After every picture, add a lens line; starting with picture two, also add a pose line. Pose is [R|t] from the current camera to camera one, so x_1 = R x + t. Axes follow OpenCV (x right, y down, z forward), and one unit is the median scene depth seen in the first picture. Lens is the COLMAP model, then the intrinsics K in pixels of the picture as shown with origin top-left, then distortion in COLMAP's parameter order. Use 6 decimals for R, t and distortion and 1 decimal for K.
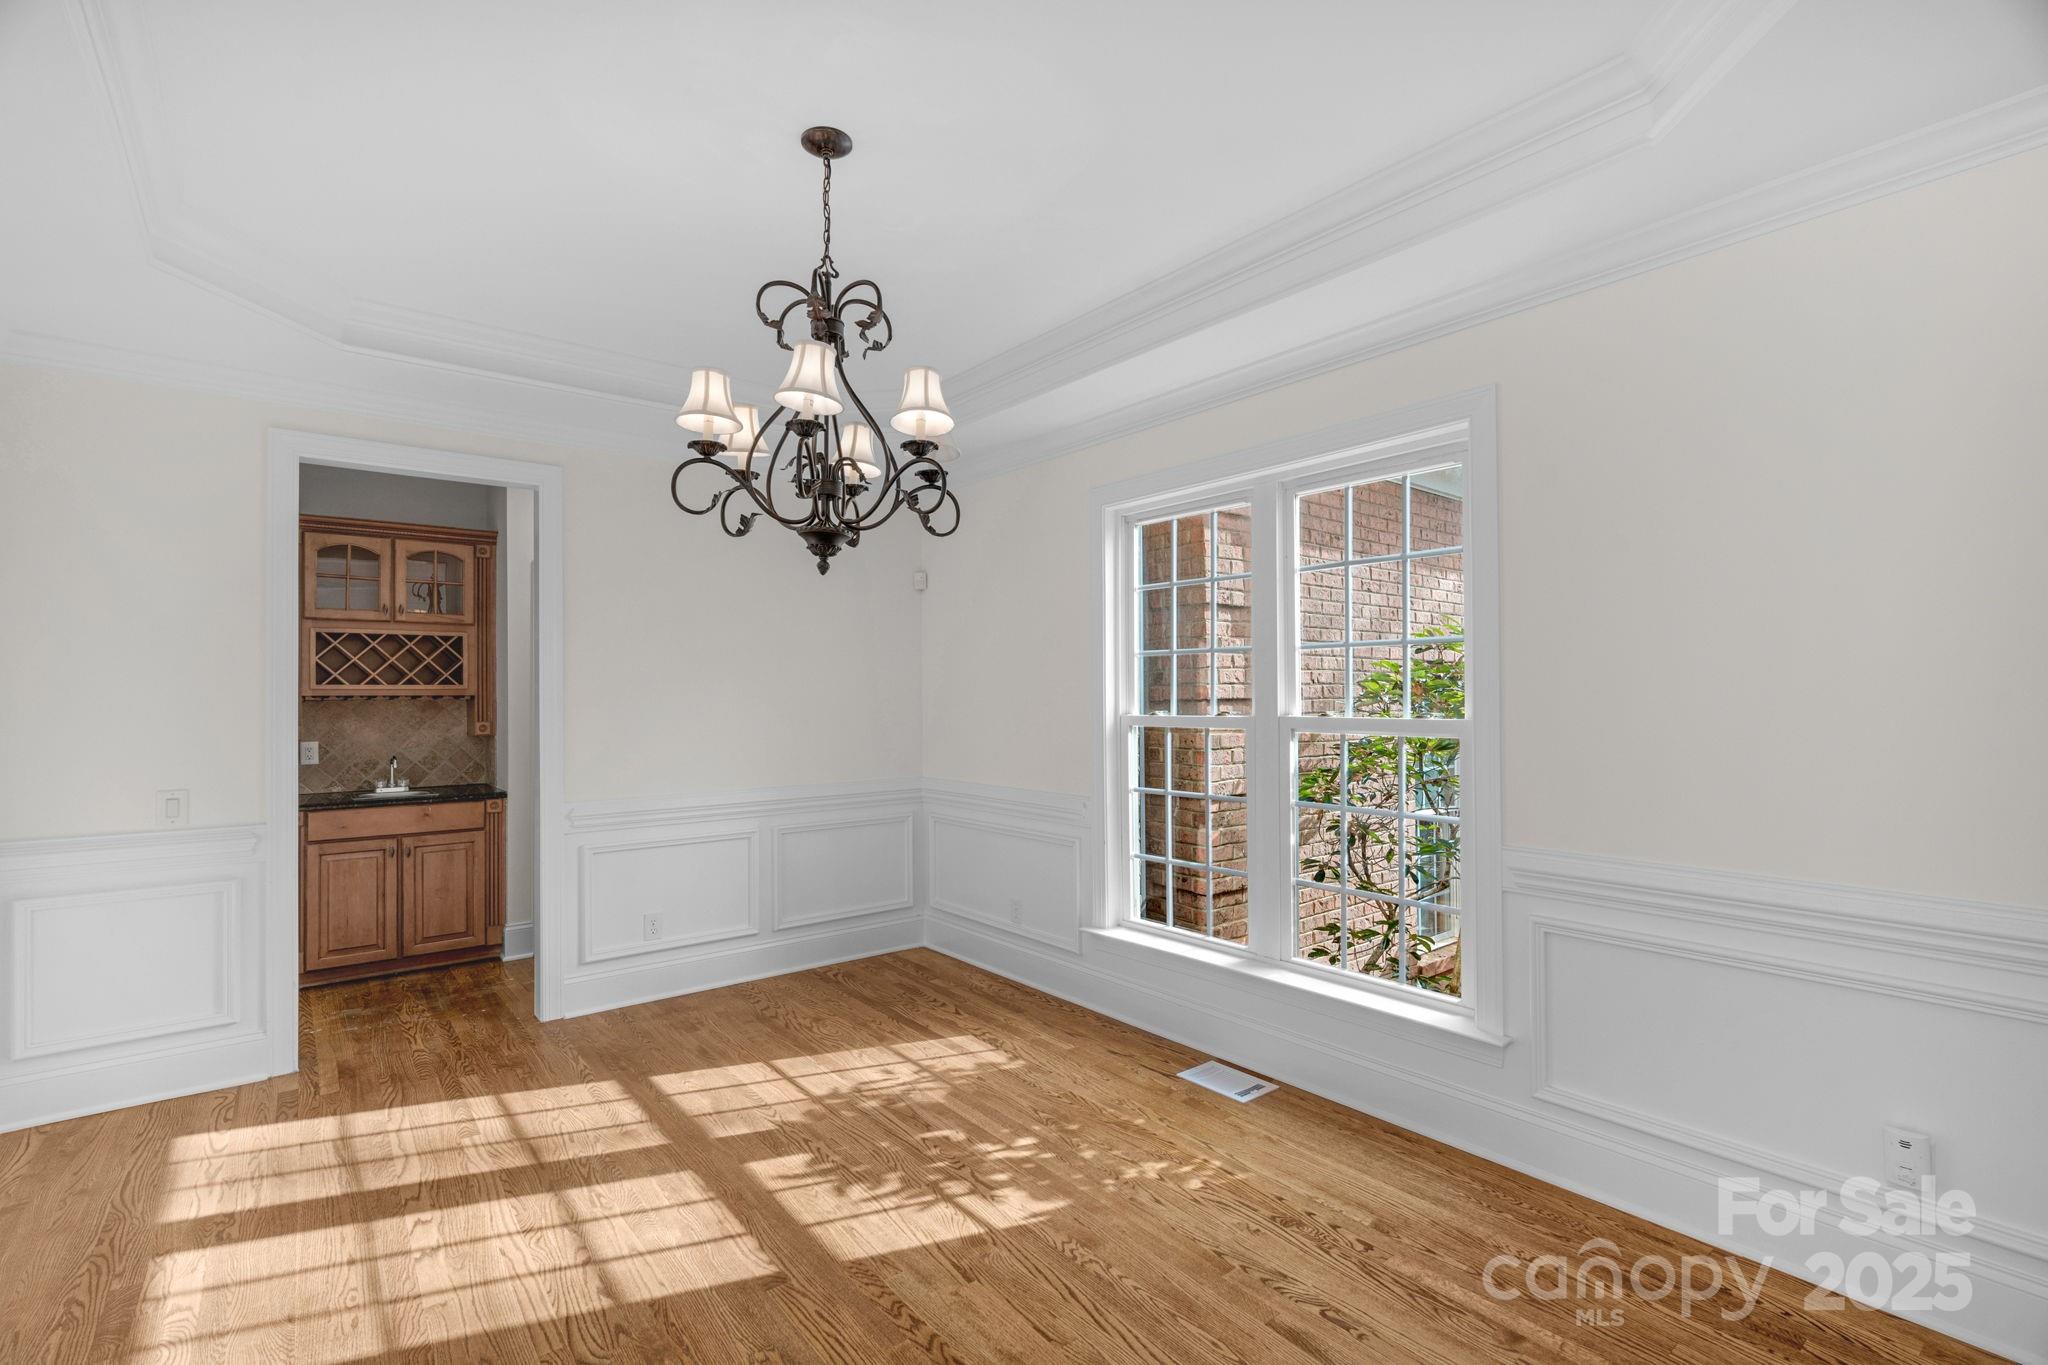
lens RADIAL K [[936.3, 0, 1024.0], [0, 936.3, 682.5], [0, 0, 1]] dist [-0.002390, 0.004211]
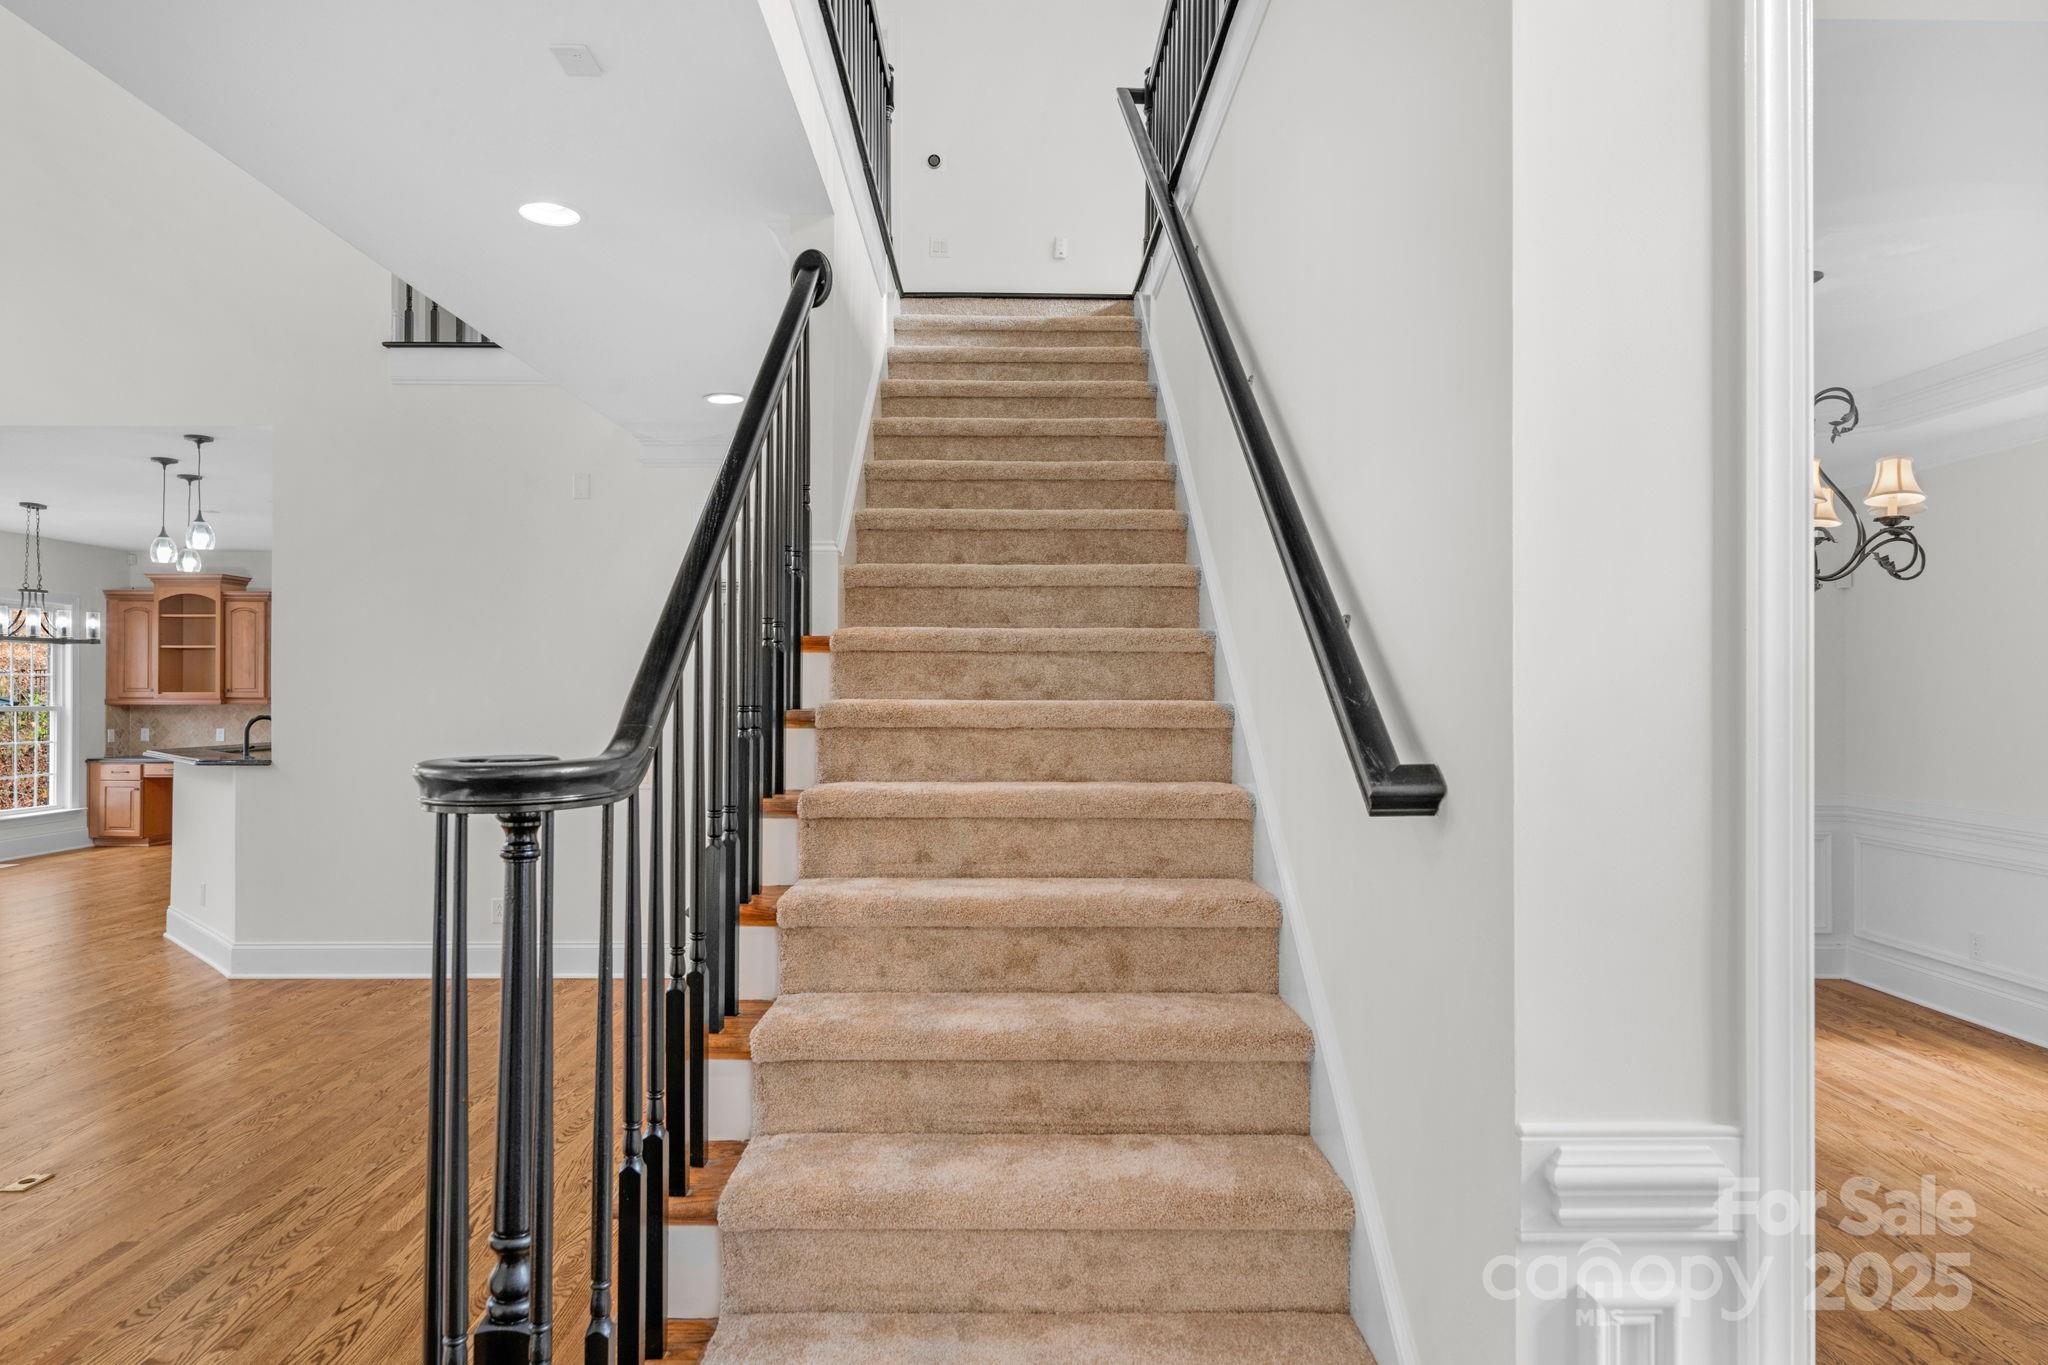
lens RADIAL K [[1226.8, 0, 1024.0], [0, 1226.8, 682.5], [0, 0, 1]] dist [0.001120, 0.002356]
pose [[0.790710, 0.006911, -0.612152, -0.018668], [0.000577, 0.999927, 0.012033, -0.046288], [0.612191, -0.009868, 0.790648, -0.892418]]
